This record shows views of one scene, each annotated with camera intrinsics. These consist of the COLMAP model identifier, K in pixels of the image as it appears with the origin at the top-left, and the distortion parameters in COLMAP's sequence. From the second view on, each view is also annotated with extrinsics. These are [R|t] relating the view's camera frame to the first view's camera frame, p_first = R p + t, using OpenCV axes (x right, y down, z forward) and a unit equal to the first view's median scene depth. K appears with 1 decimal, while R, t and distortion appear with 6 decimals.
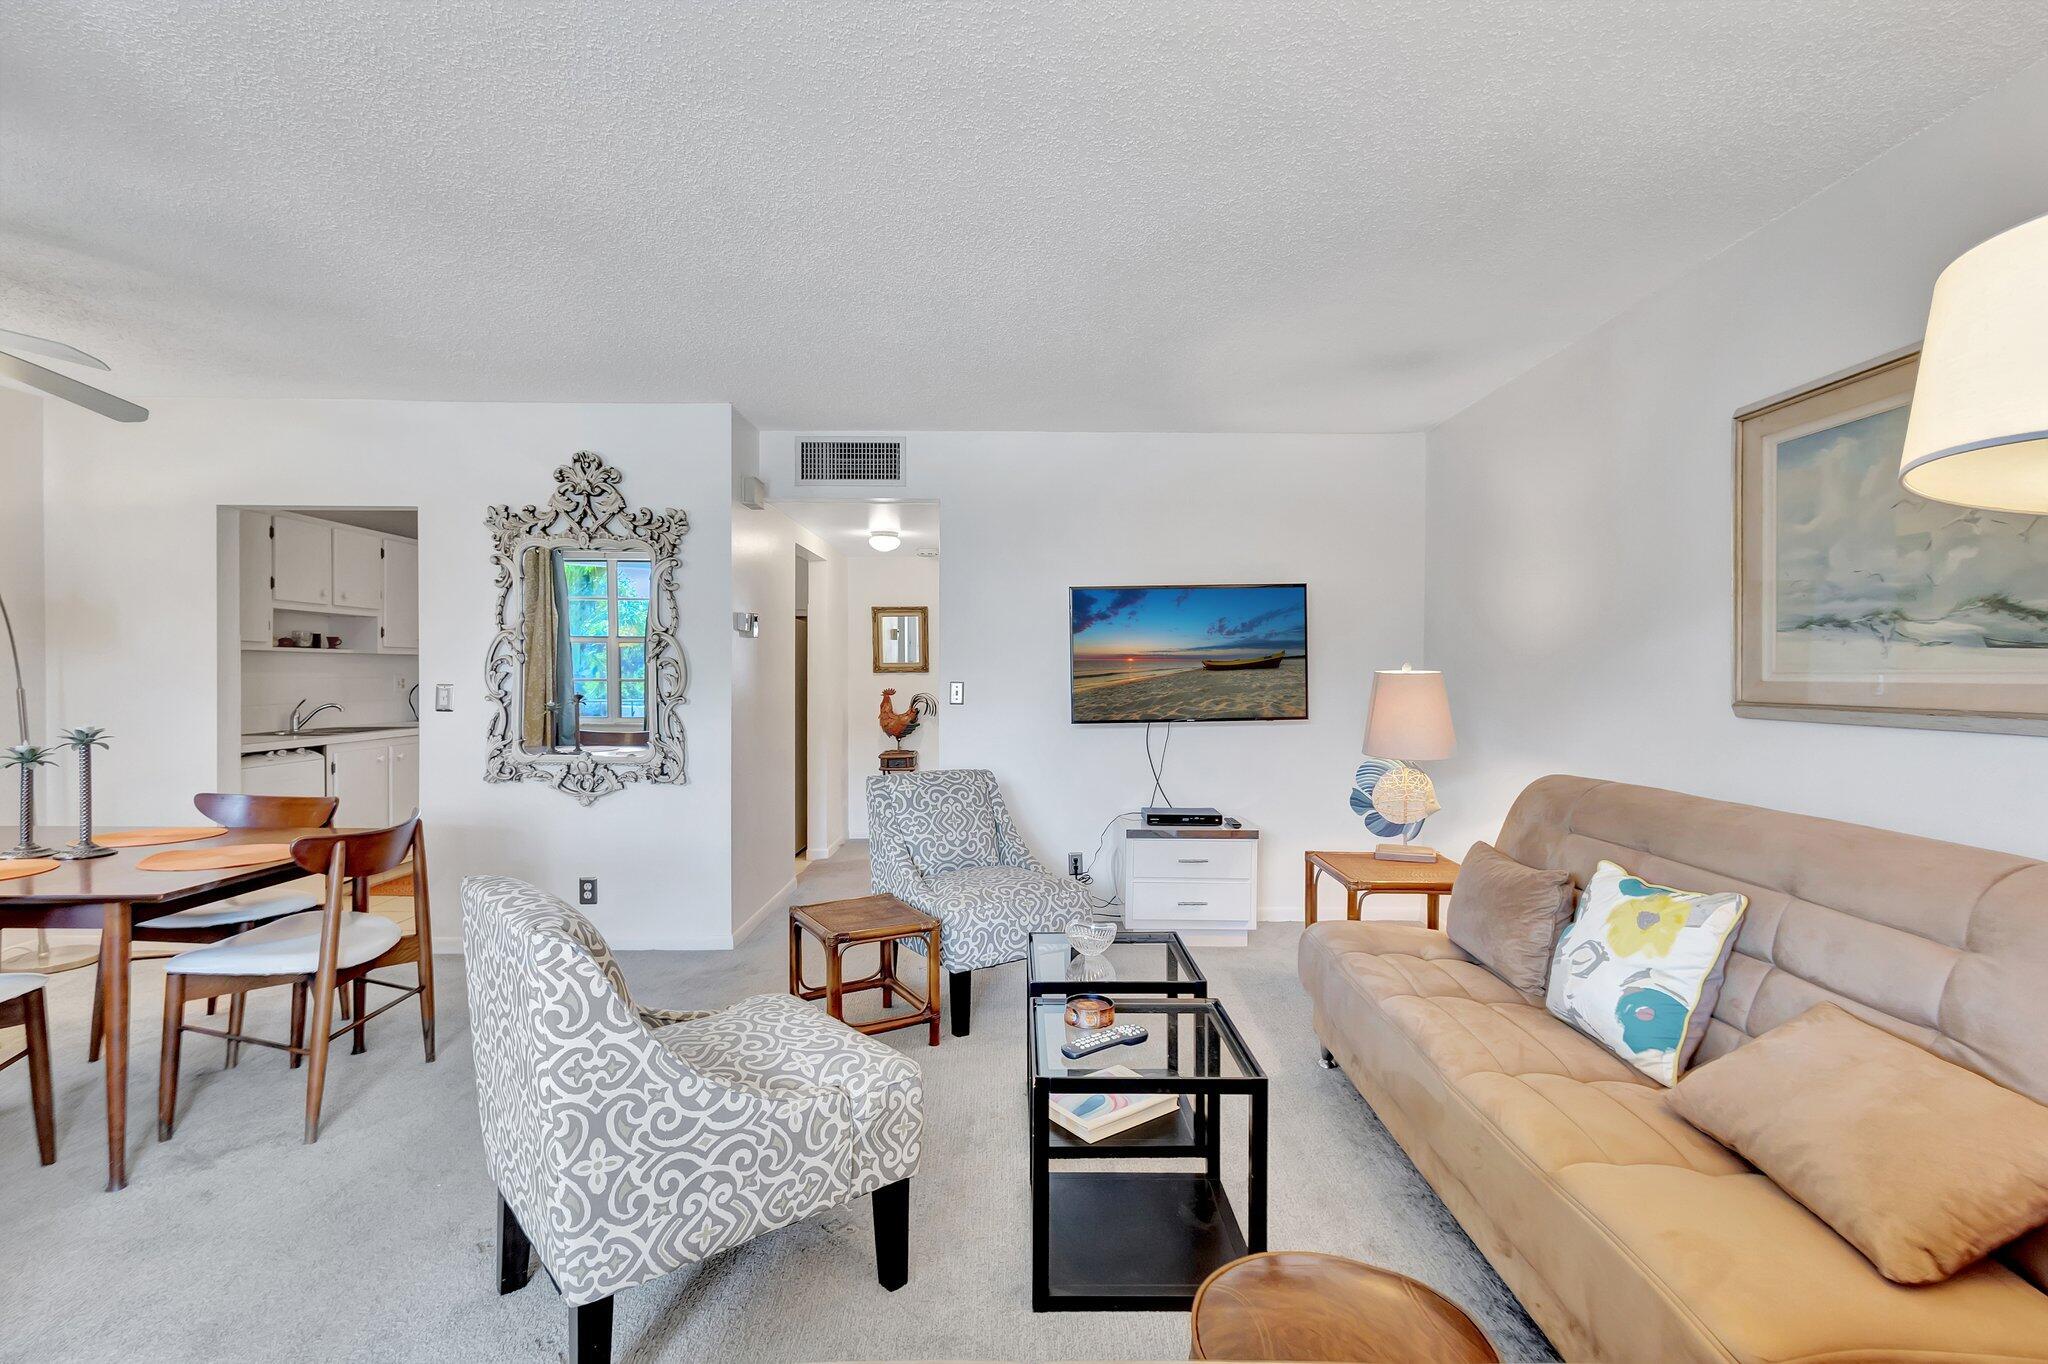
lens RADIAL K [[924.5, 0, 1024.0], [0, 924.5, 682.0], [0, 0, 1]] dist [0.000979, -0.005479]
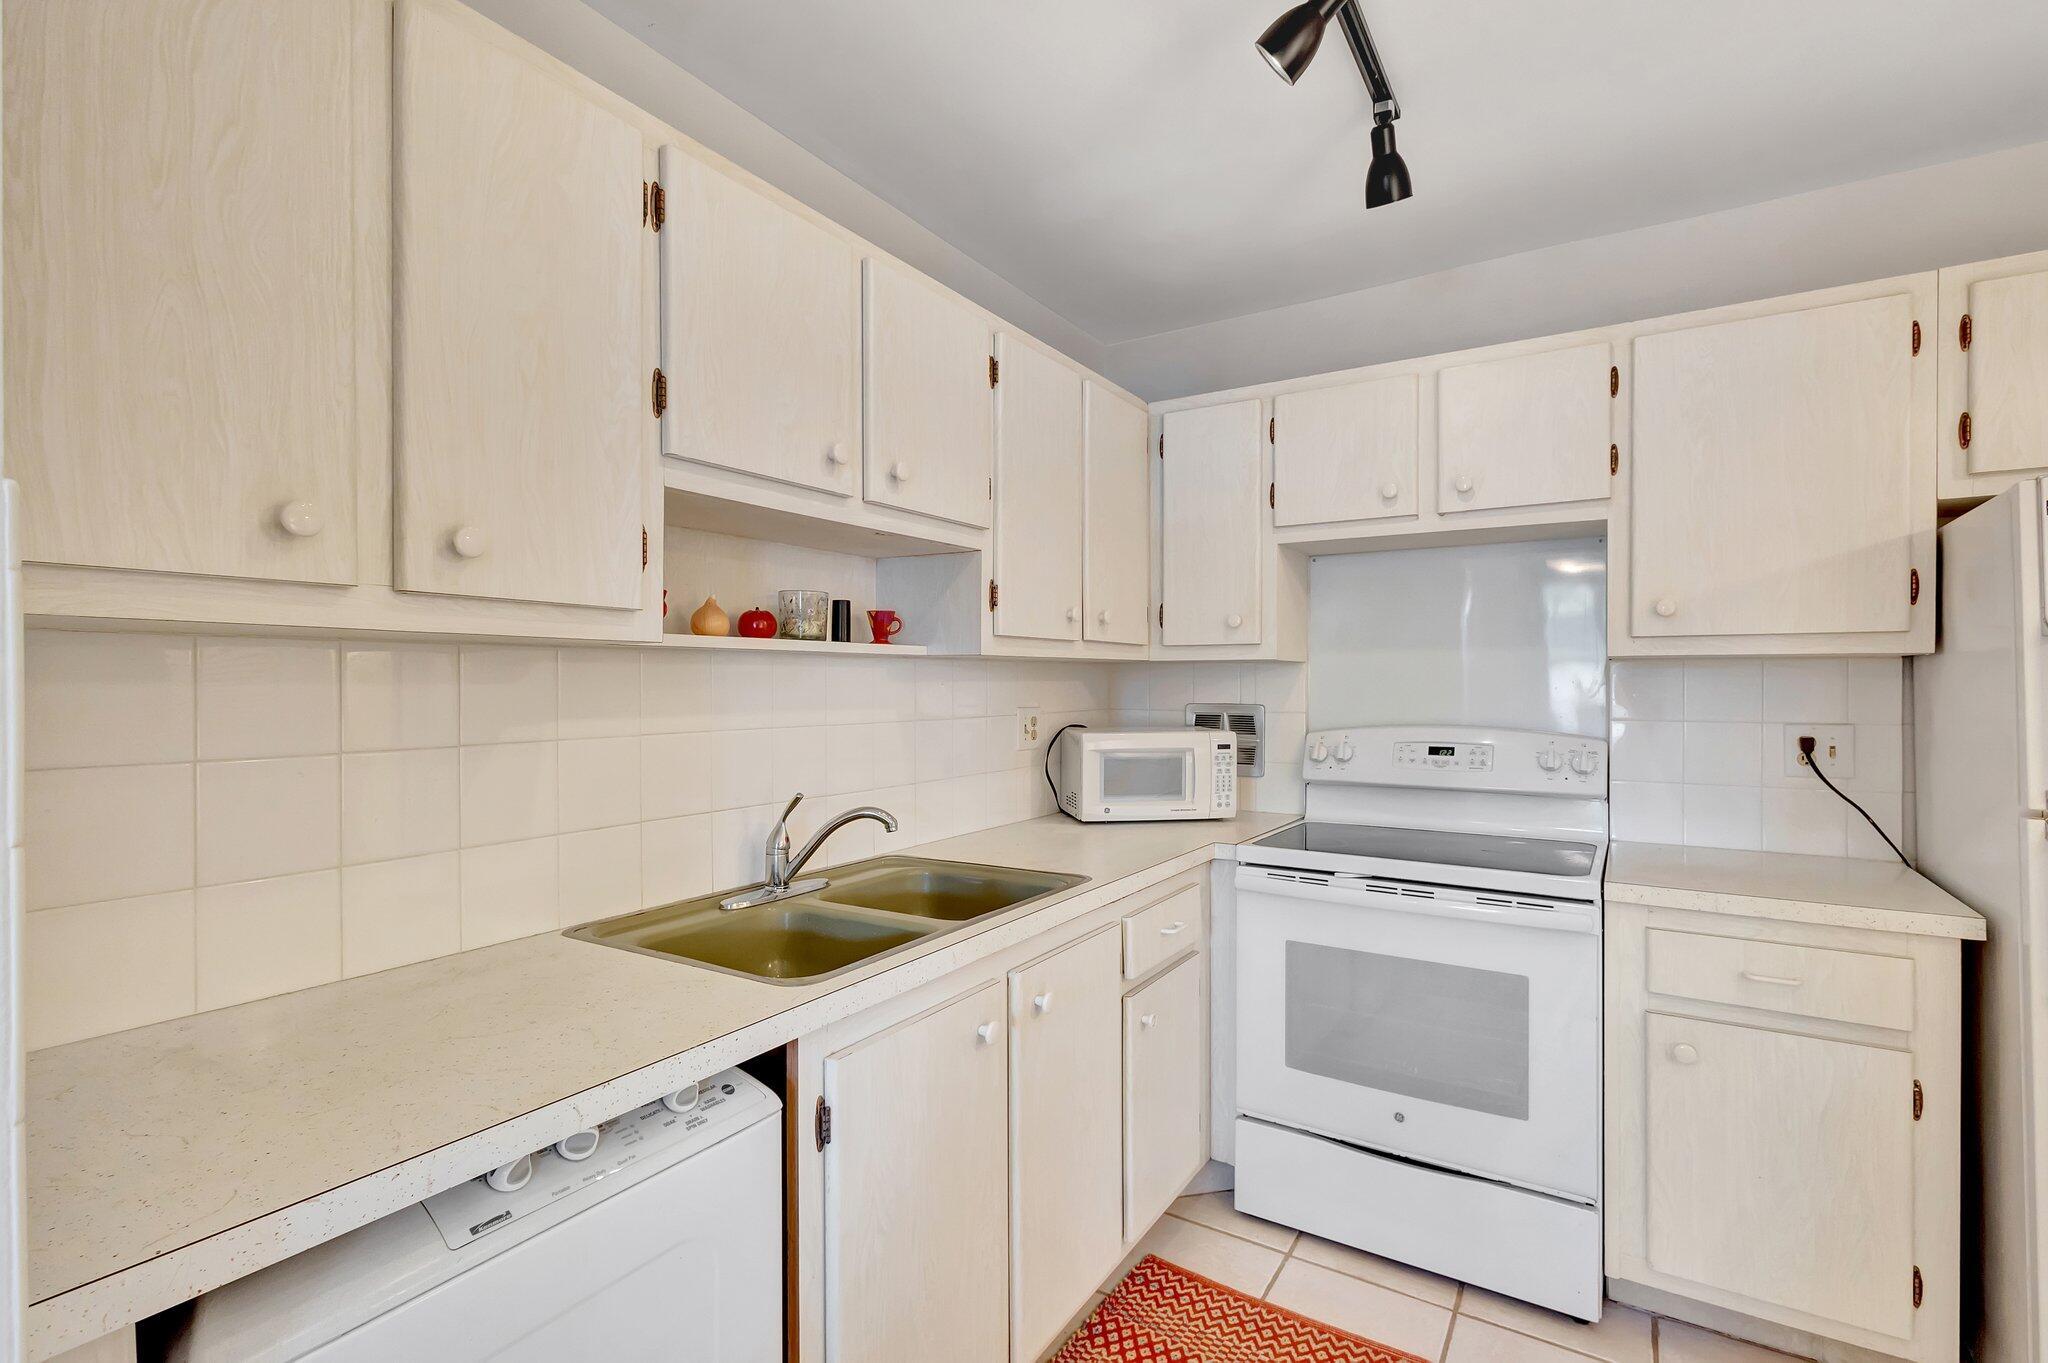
lens RADIAL K [[932.3, 0, 1028.8], [0, 932.3, 690.3], [0, 0, 1]] dist [0.000757, -0.000524]
pose [[0.842378, 0.001041, -0.538886, -0.520680], [-0.000632, 0.999999, 0.000944, -0.018448], [0.538887, -0.000455, 0.842378, 0.749792]]
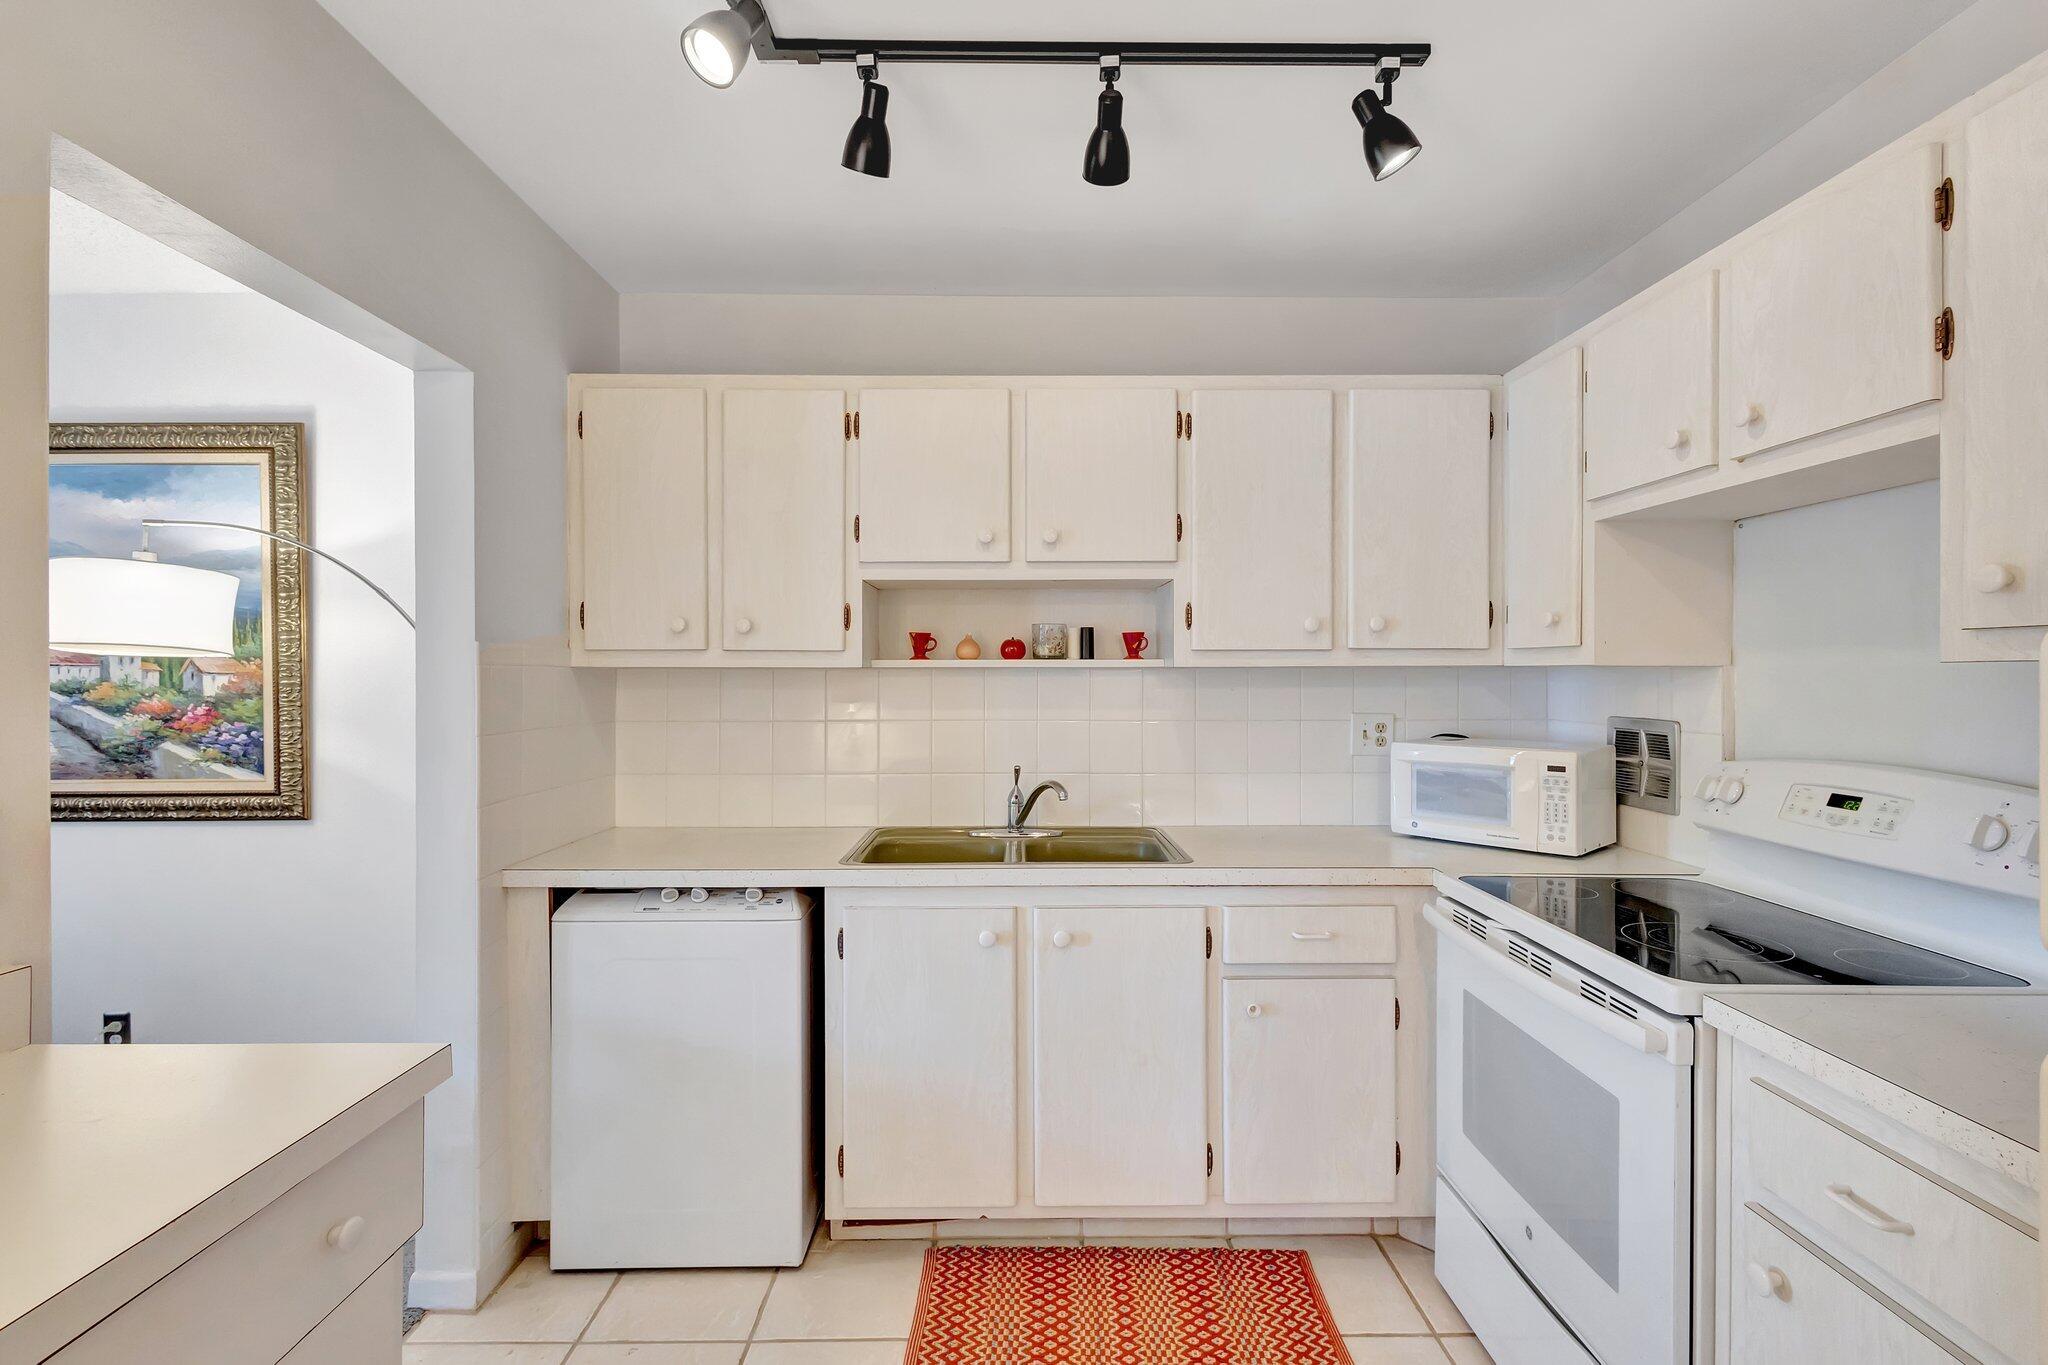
lens RADIAL K [[945.4, 0, 1029.6], [0, 945.4, 688.2], [0, 0, 1]] dist [0.004634, 0.000143]
pose [[0.012489, 0.013947, -0.999825, -0.284462], [-0.005440, 0.999889, 0.013880, -0.028377], [0.999907, 0.005266, 0.012564, 0.982689]]
